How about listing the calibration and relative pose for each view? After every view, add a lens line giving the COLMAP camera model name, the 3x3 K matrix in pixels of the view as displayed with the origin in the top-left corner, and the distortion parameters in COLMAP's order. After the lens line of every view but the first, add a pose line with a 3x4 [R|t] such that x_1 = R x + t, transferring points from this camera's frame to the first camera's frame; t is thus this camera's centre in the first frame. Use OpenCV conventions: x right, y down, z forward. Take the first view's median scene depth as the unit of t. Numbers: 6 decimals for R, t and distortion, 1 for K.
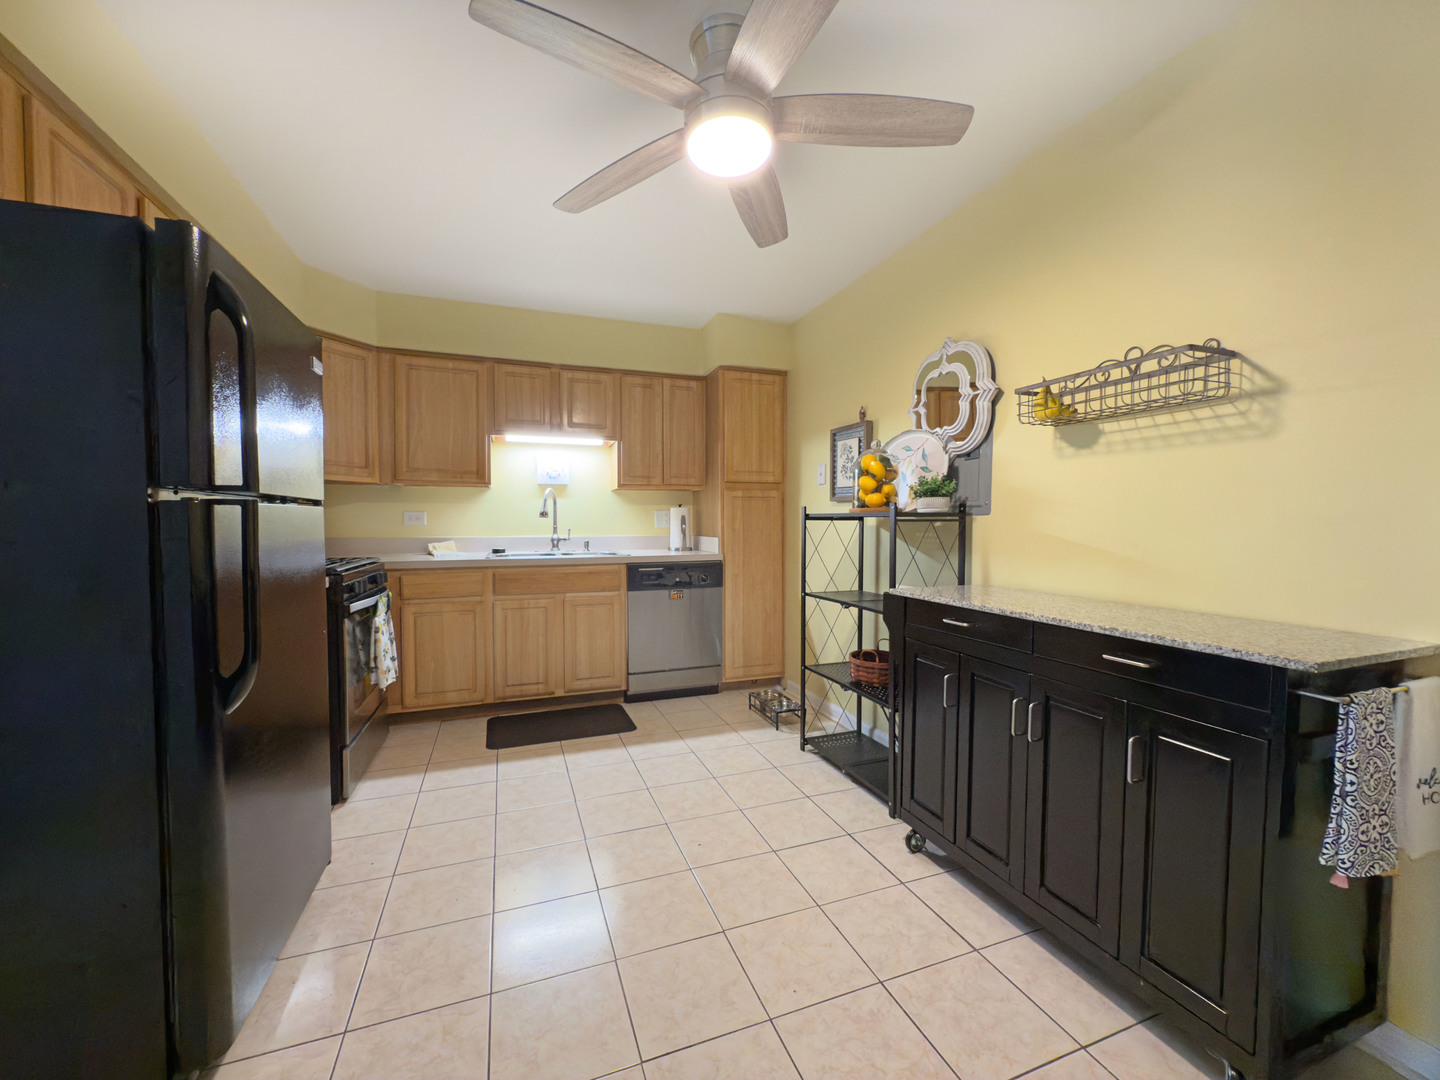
lens RADIAL K [[576.0, 0, 718.3], [0, 576.0, 540.5], [0, 0, 1]] dist [0.002032, 0.000105]
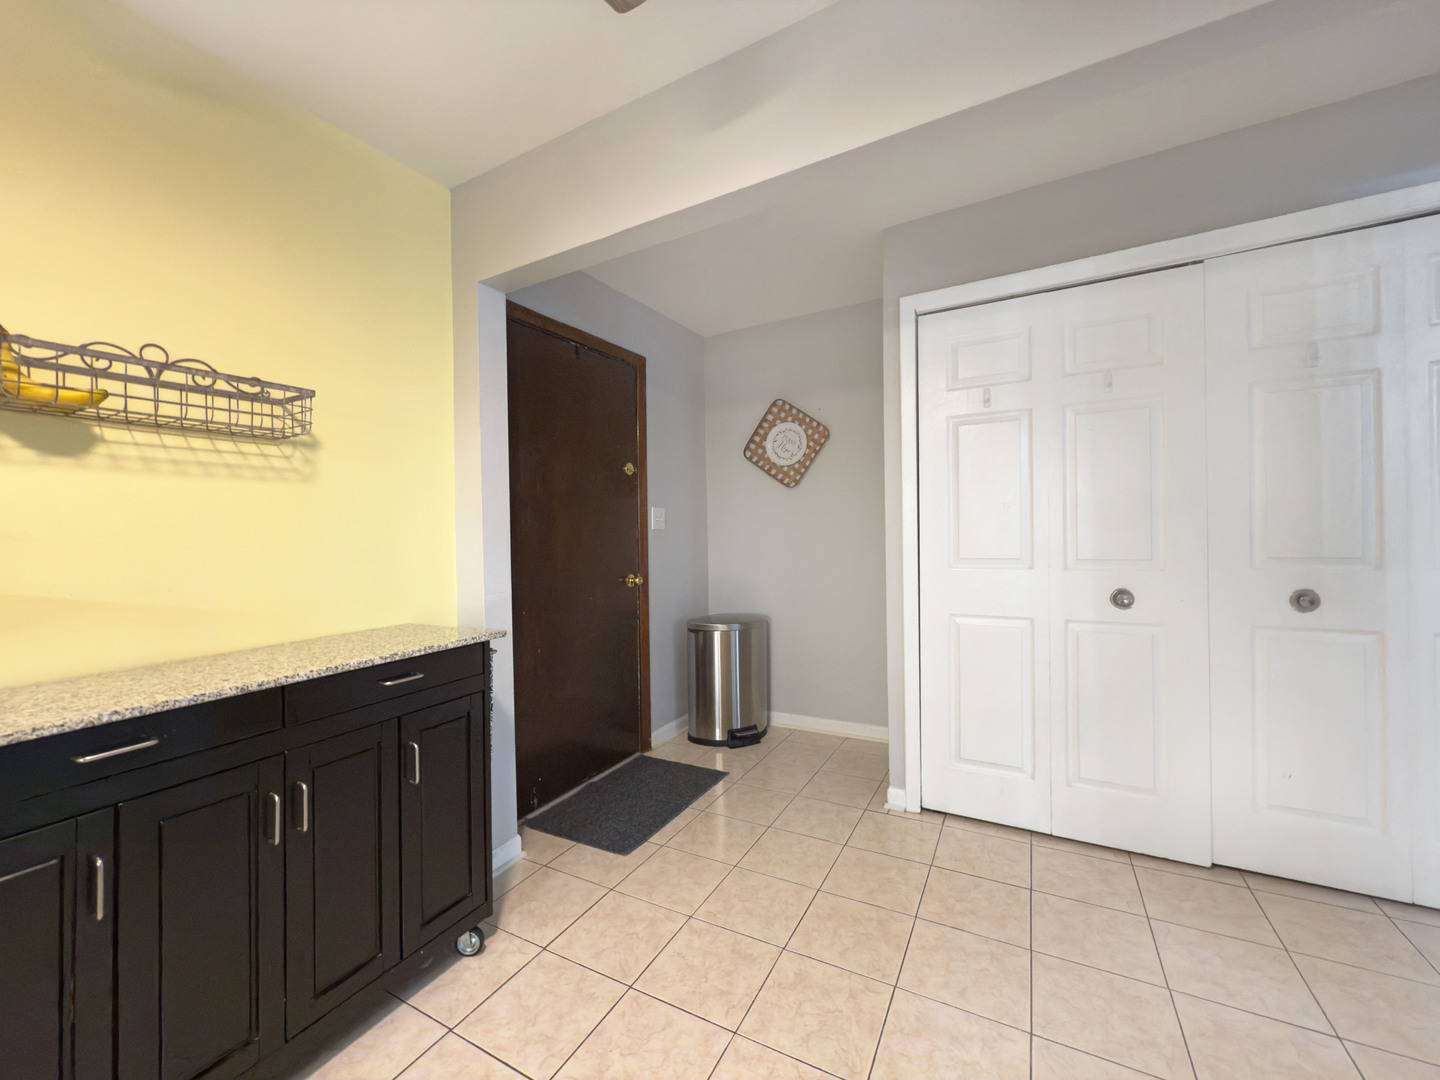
lens RADIAL K [[576.0, 0, 711.7], [0, 576.0, 538.3], [0, 0, 1]] dist [0.002032, 0.000105]
pose [[-0.643040, 0.012478, 0.765731, -0.260641], [0.057749, 0.997811, 0.032237, -0.031204], [-0.763652, 0.064950, -0.642353, 0.626501]]
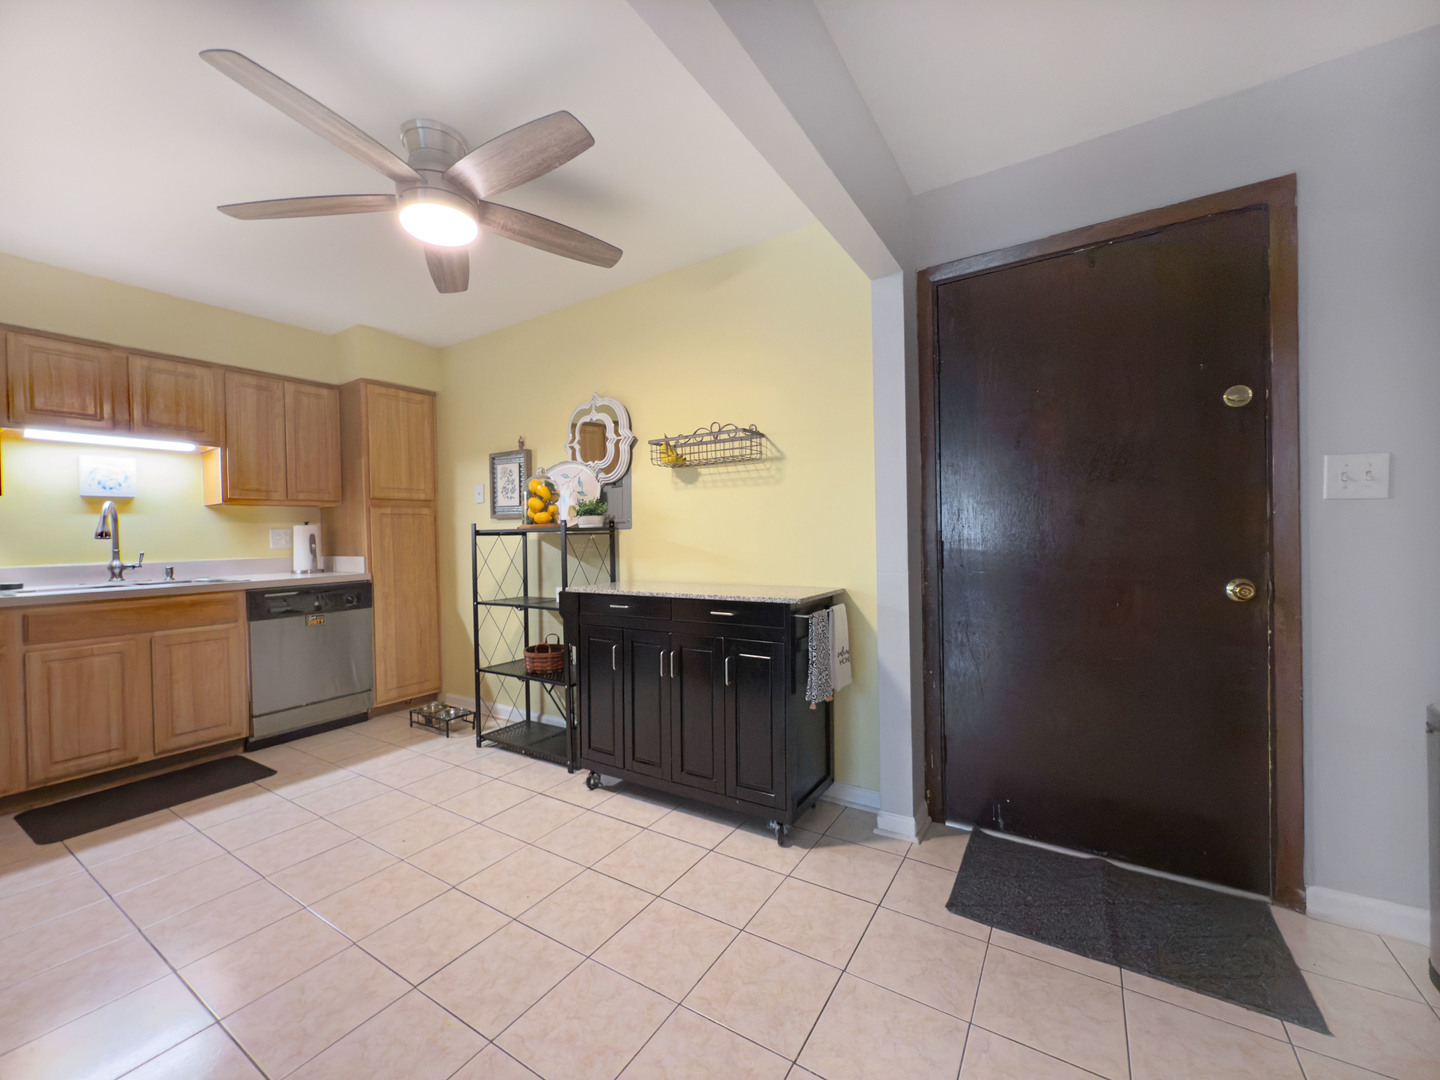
lens RADIAL K [[576.0, 0, 712.0], [0, 576.0, 536.7], [0, 0, 1]] dist [0.002032, 0.000105]
pose [[0.805355, -0.017888, 0.592523, -0.155770], [0.039226, 0.998962, -0.023157, 0.010923], [-0.591494, 0.041892, 0.805221, -0.173961]]
